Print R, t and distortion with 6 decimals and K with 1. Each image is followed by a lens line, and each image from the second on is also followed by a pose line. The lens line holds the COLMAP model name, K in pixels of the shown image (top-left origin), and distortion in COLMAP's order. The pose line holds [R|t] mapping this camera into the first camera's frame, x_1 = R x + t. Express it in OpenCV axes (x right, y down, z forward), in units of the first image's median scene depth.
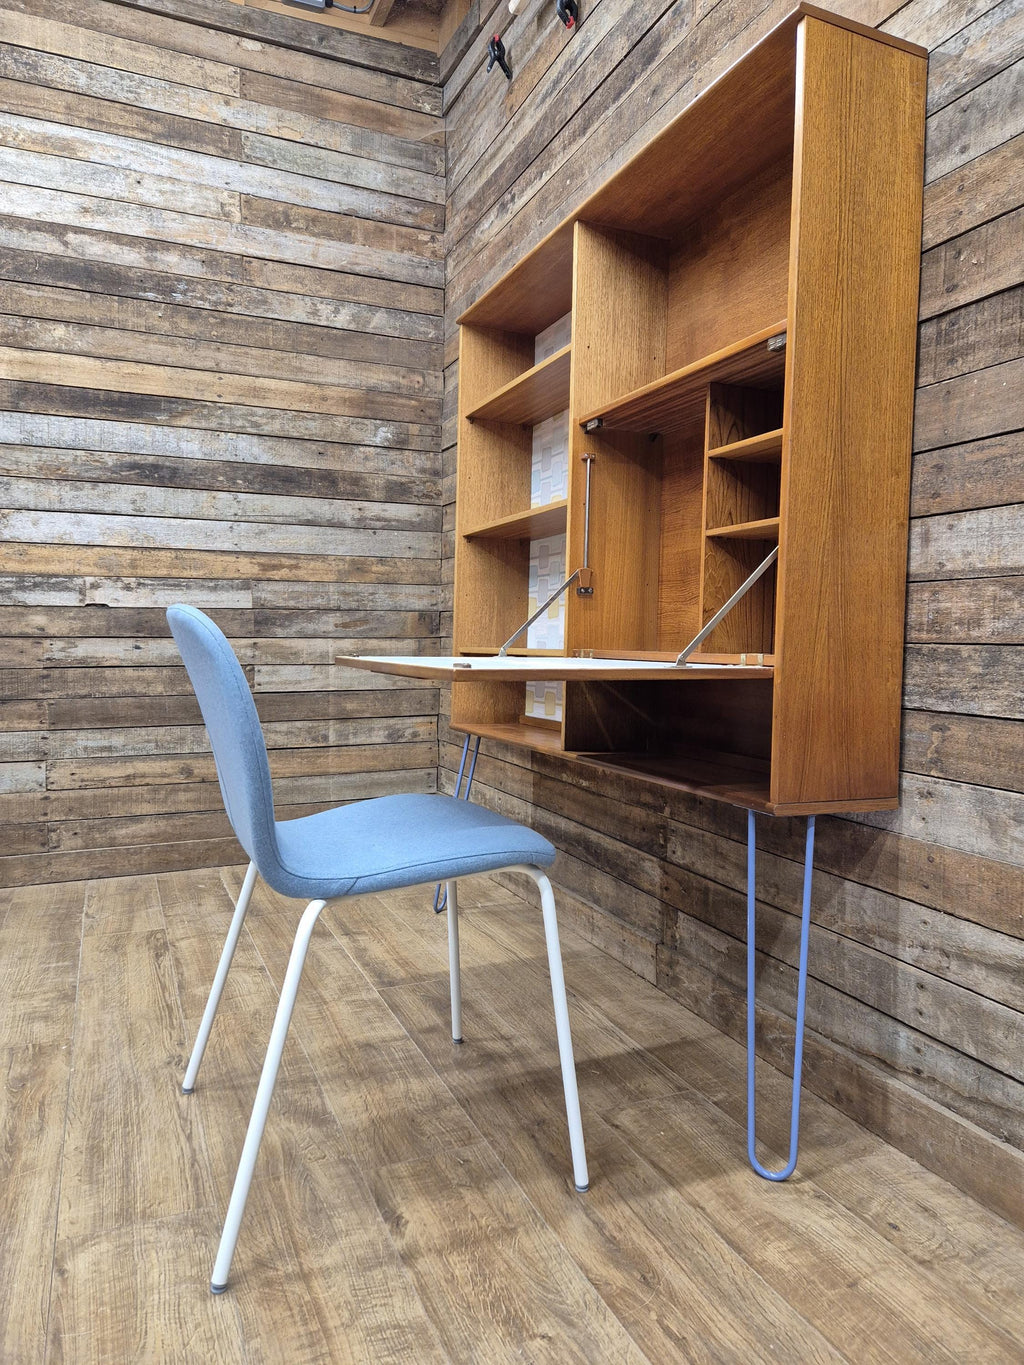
lens RADIAL K [[916.5, 0, 505.1], [0, 916.5, 675.4], [0, 0, 1]] dist [0.071069, -0.057179]
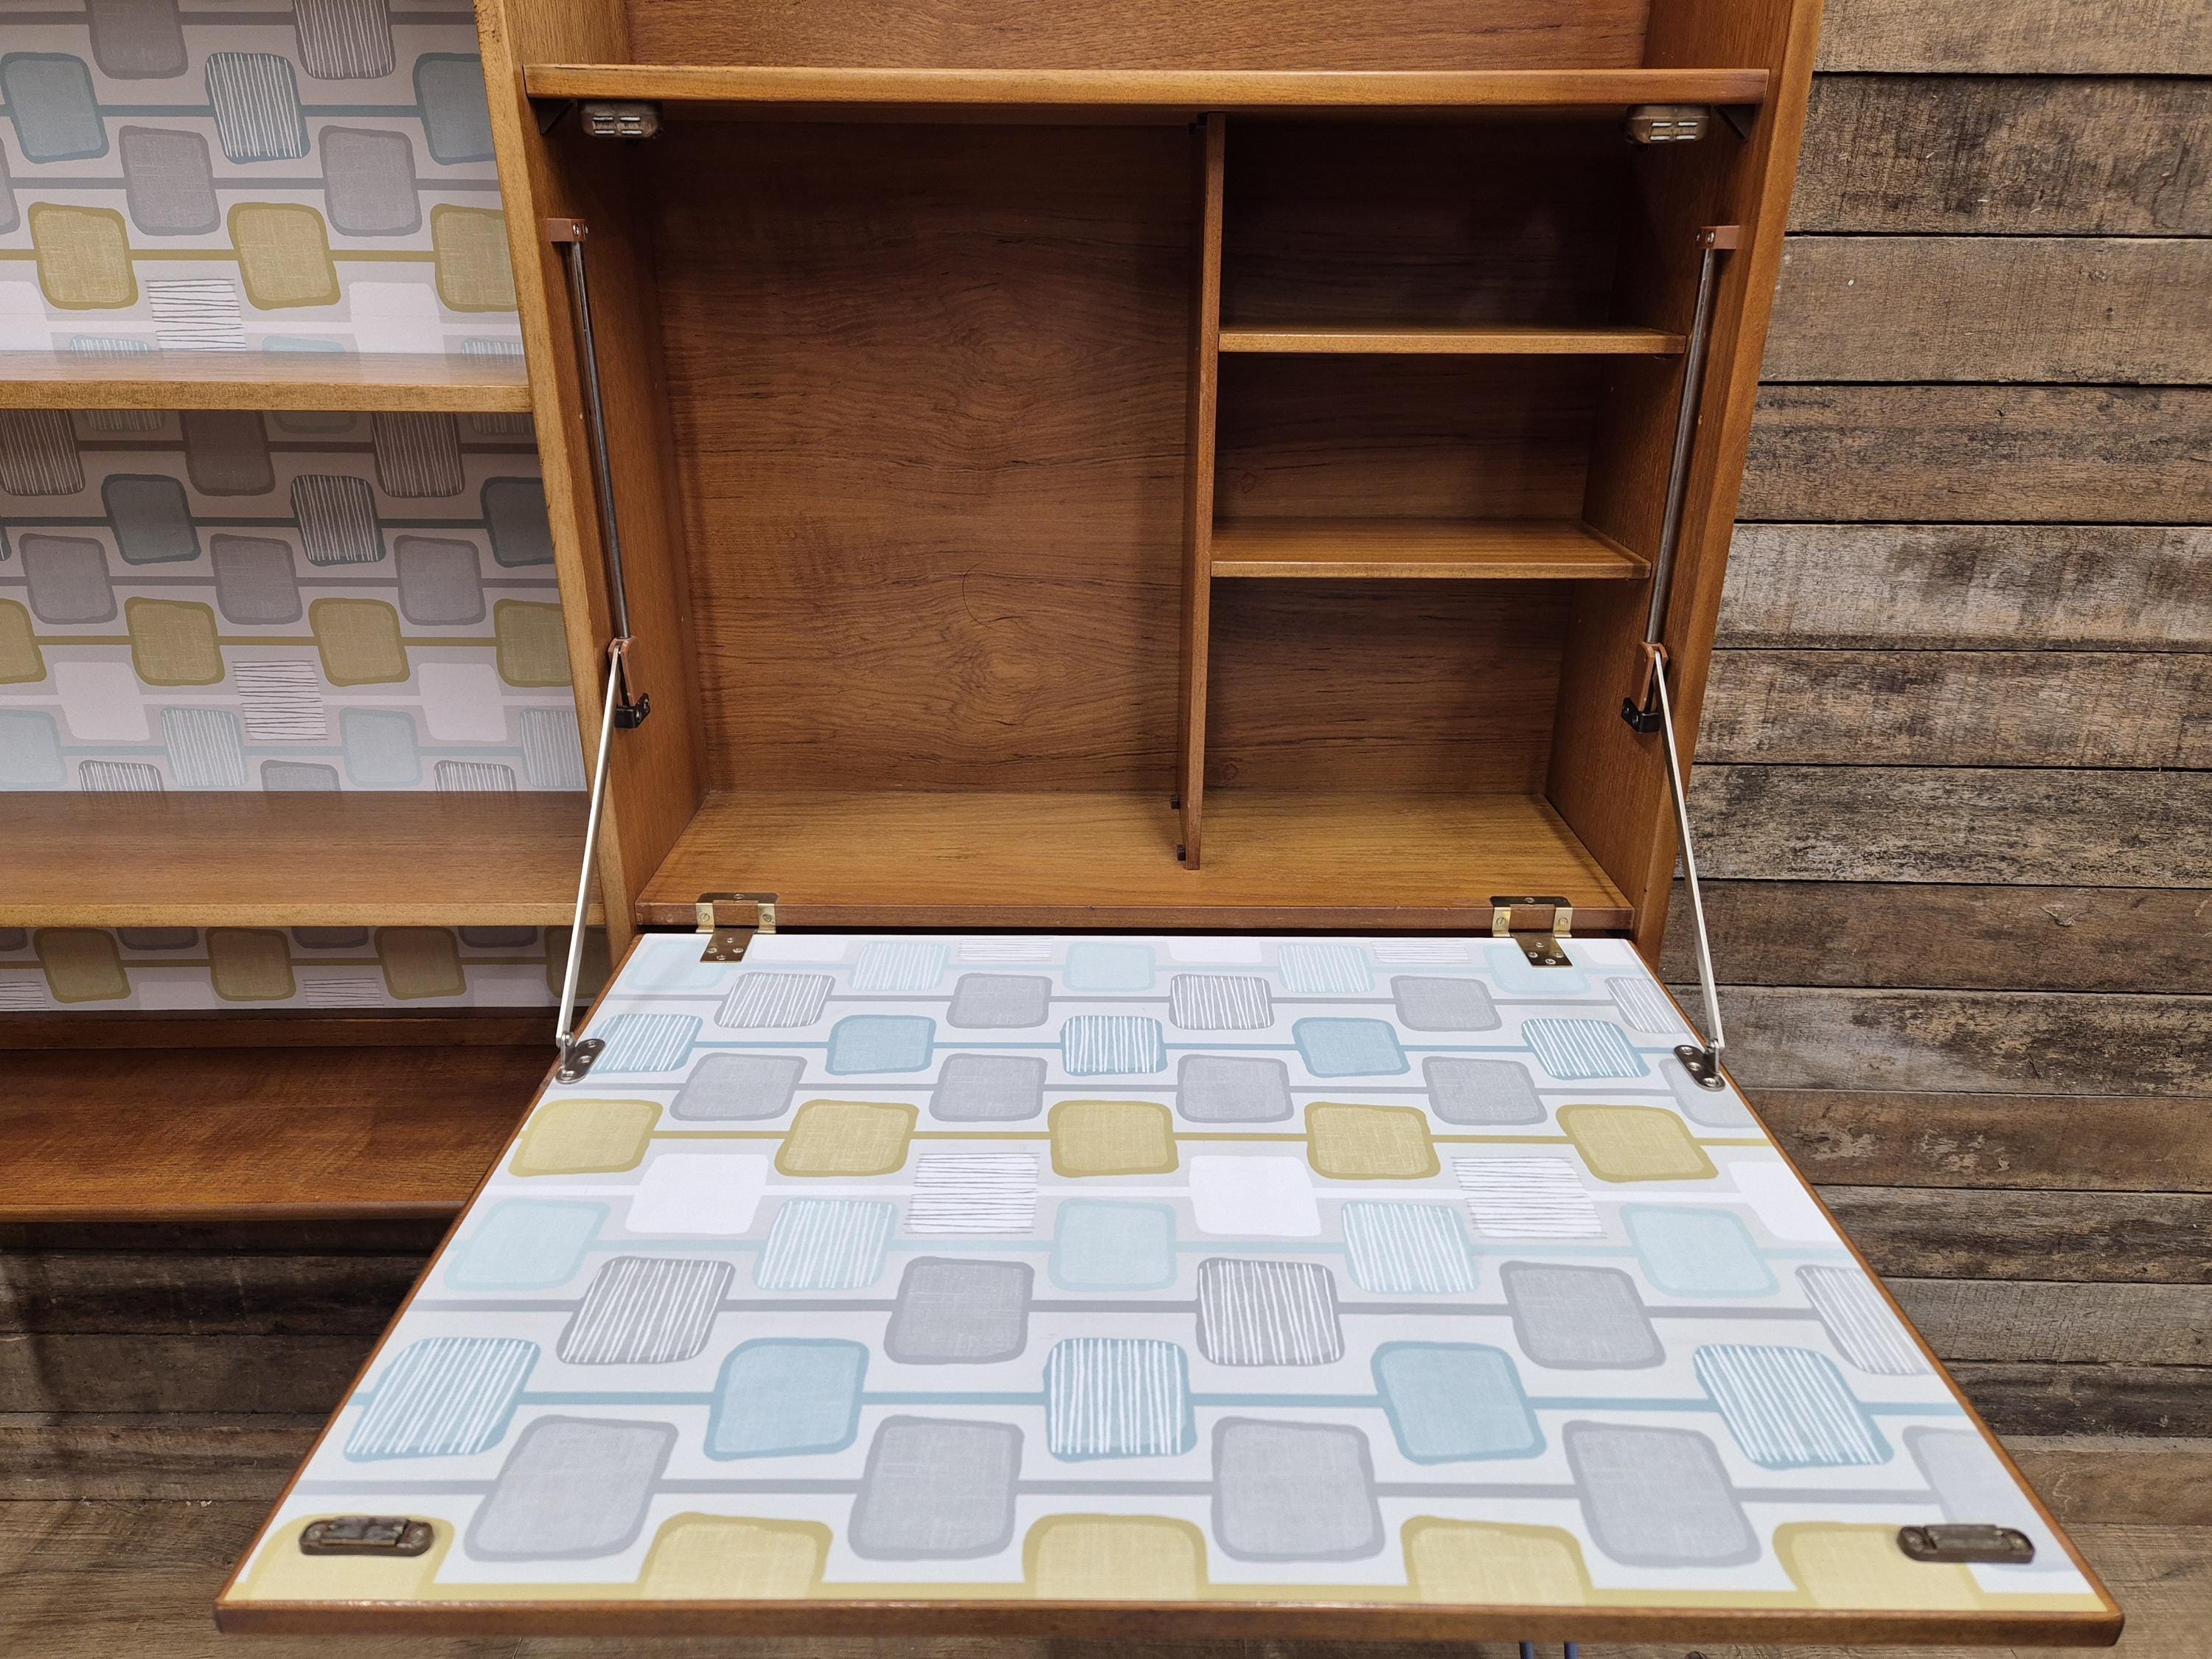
lens RADIAL K [[1485.2, 0, 1101.0], [0, 1485.2, 831.2], [0, 0, 1]] dist [0.071069, -0.057179]
pose [[0.393908, -0.367539, 0.842468, -0.249322], [0.033385, 0.921689, 0.386491, -0.214412], [-0.918544, -0.124116, 0.375331, 0.598419]]
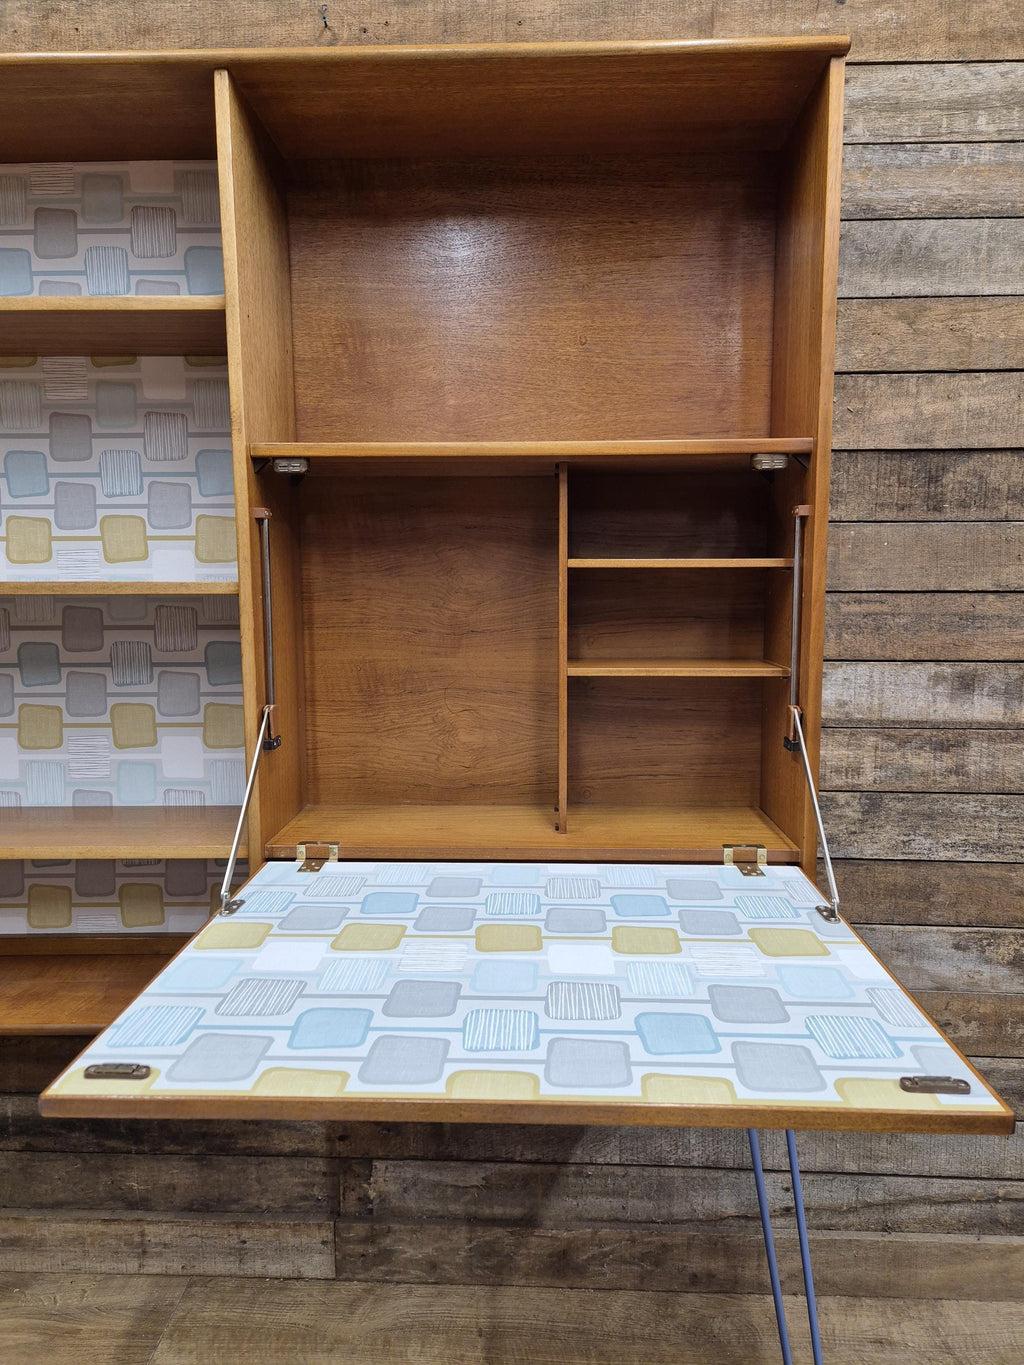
lens RADIAL K [[916.5, 0, 516.3], [0, 916.5, 679.5], [0, 0, 1]] dist [0.071069, -0.057179]
pose [[0.422931, -0.119680, 0.898224, -0.331922], [0.042046, 0.992764, 0.112479, -0.171848], [-0.905186, -0.009804, 0.424903, 0.542773]]
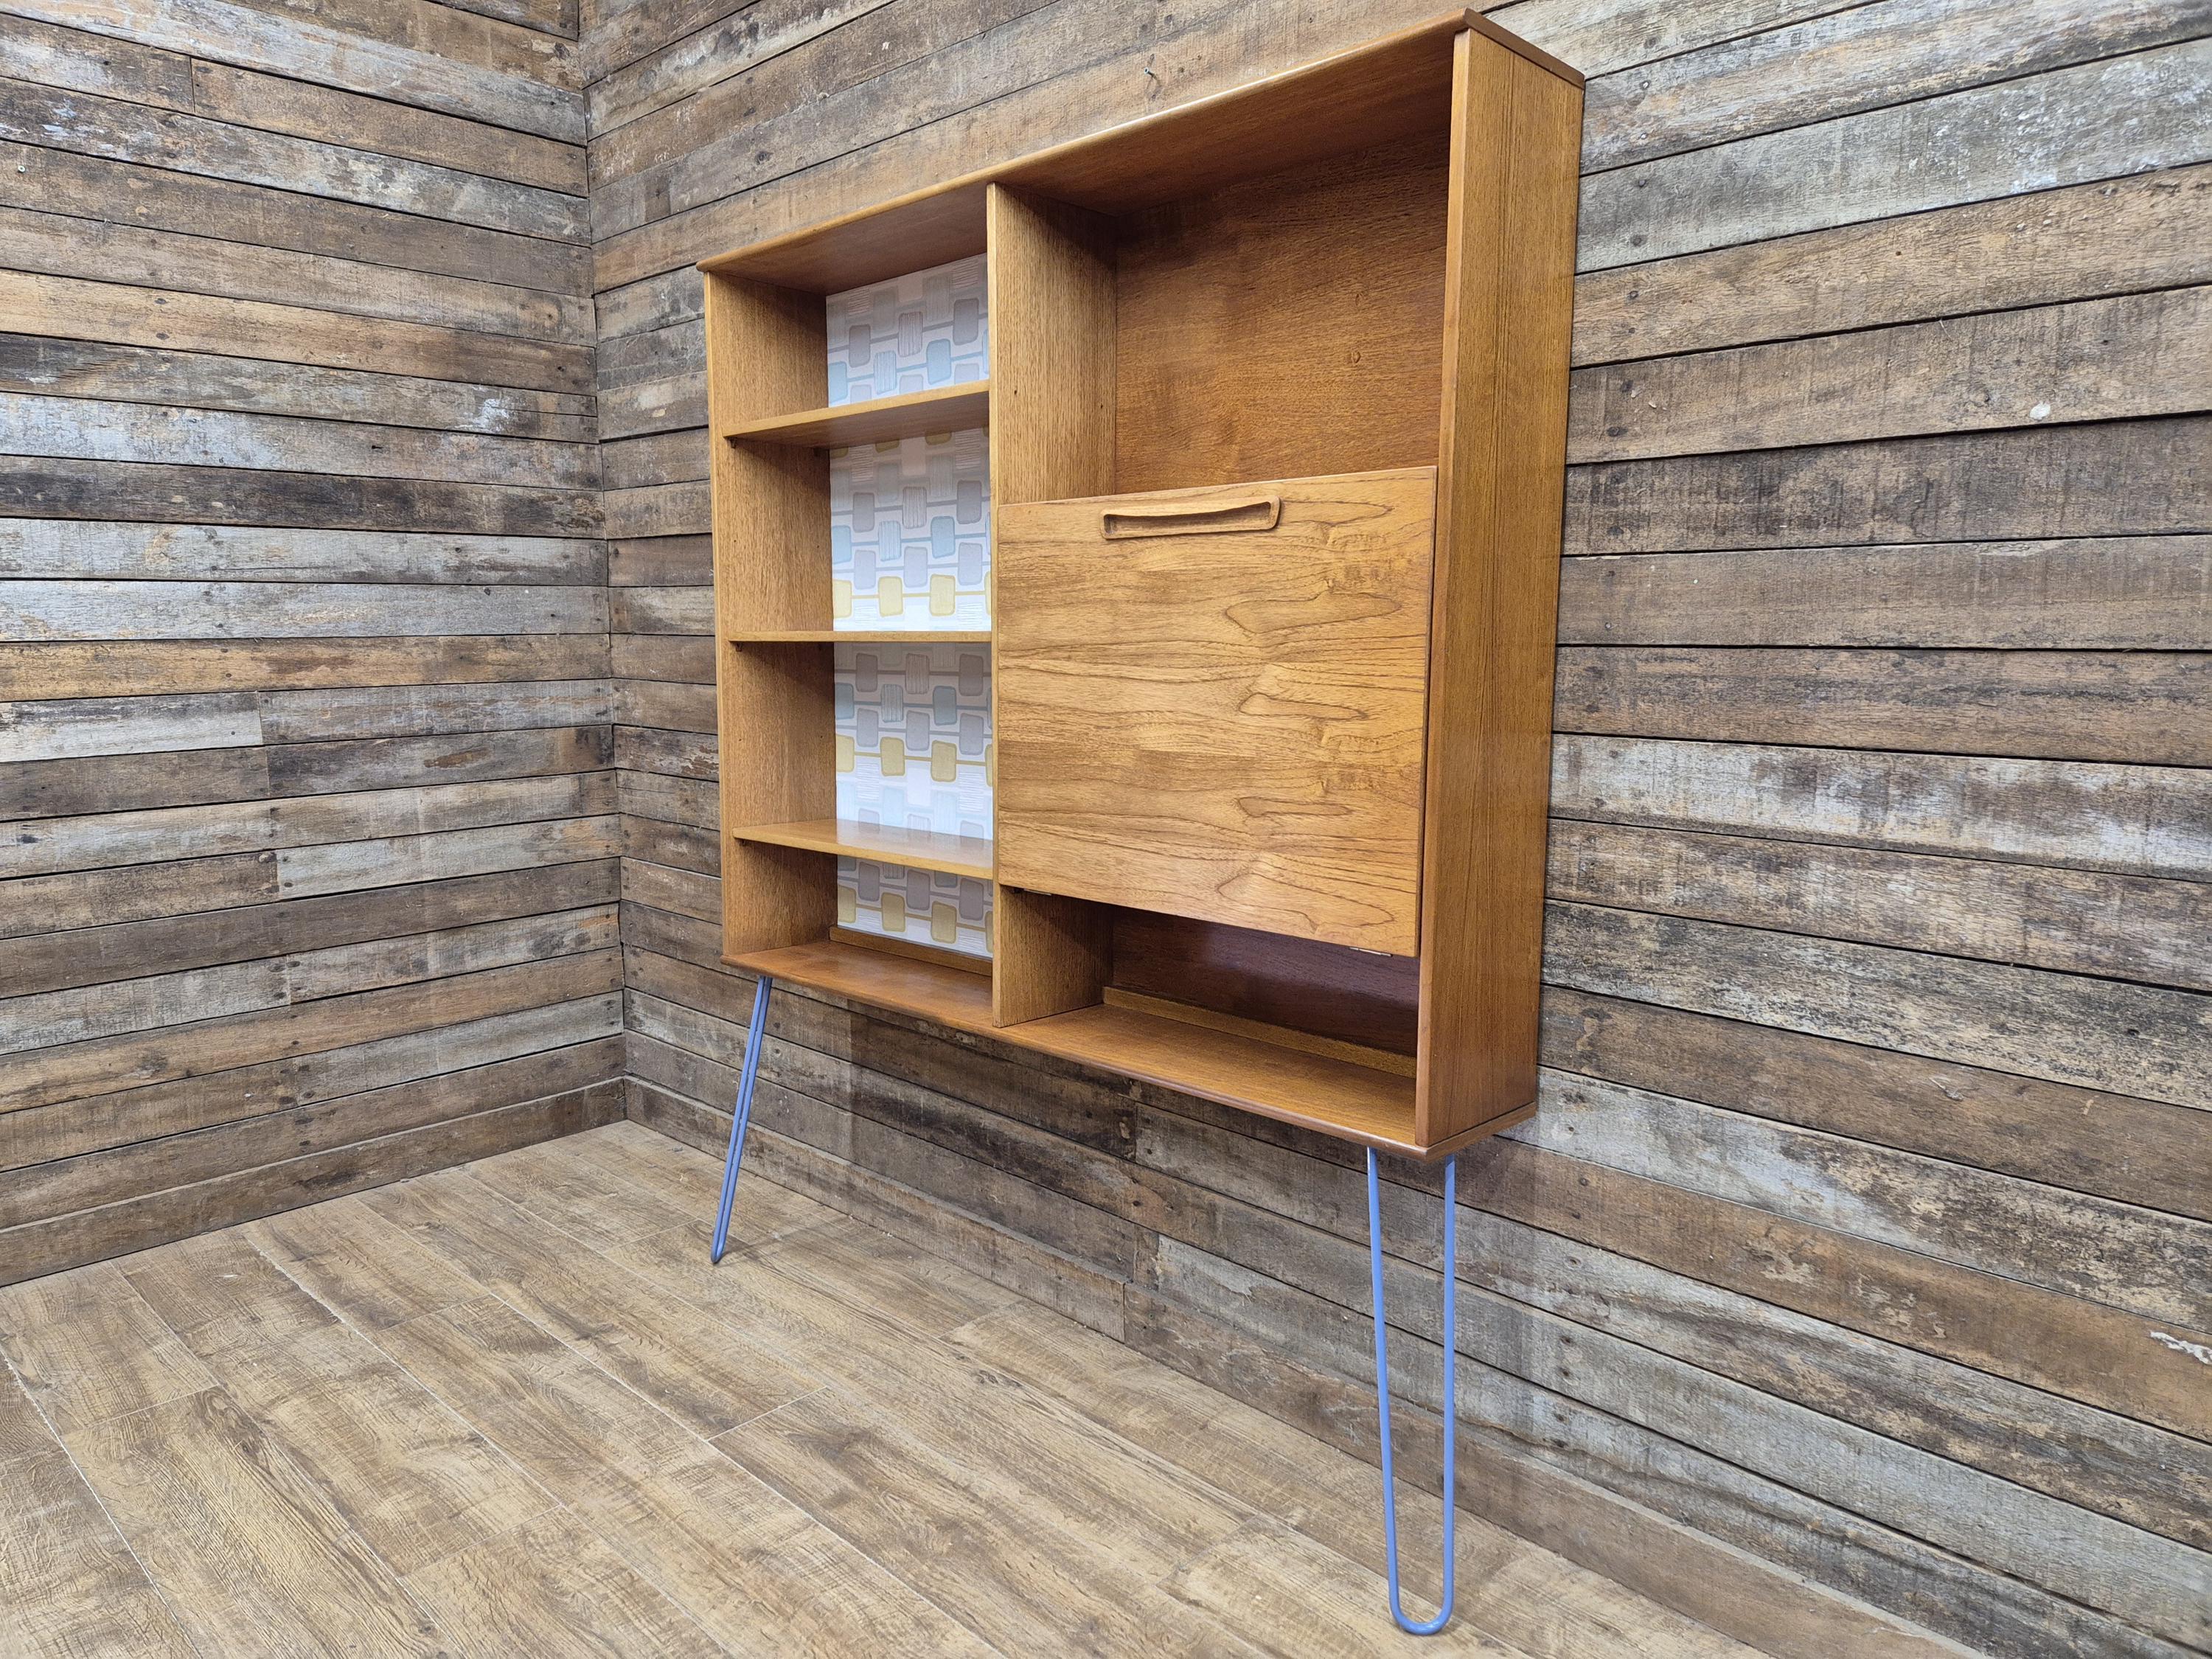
lens RADIAL K [[1485.2, 0, 1087.7], [0, 1485.2, 830.9], [0, 0, 1]] dist [0.071069, -0.057179]
pose [[0.927133, -0.065343, 0.368991, -0.228068], [0.028105, 0.994031, 0.105412, -0.146999], [-0.373677, -0.087360, 0.923436, 0.019960]]
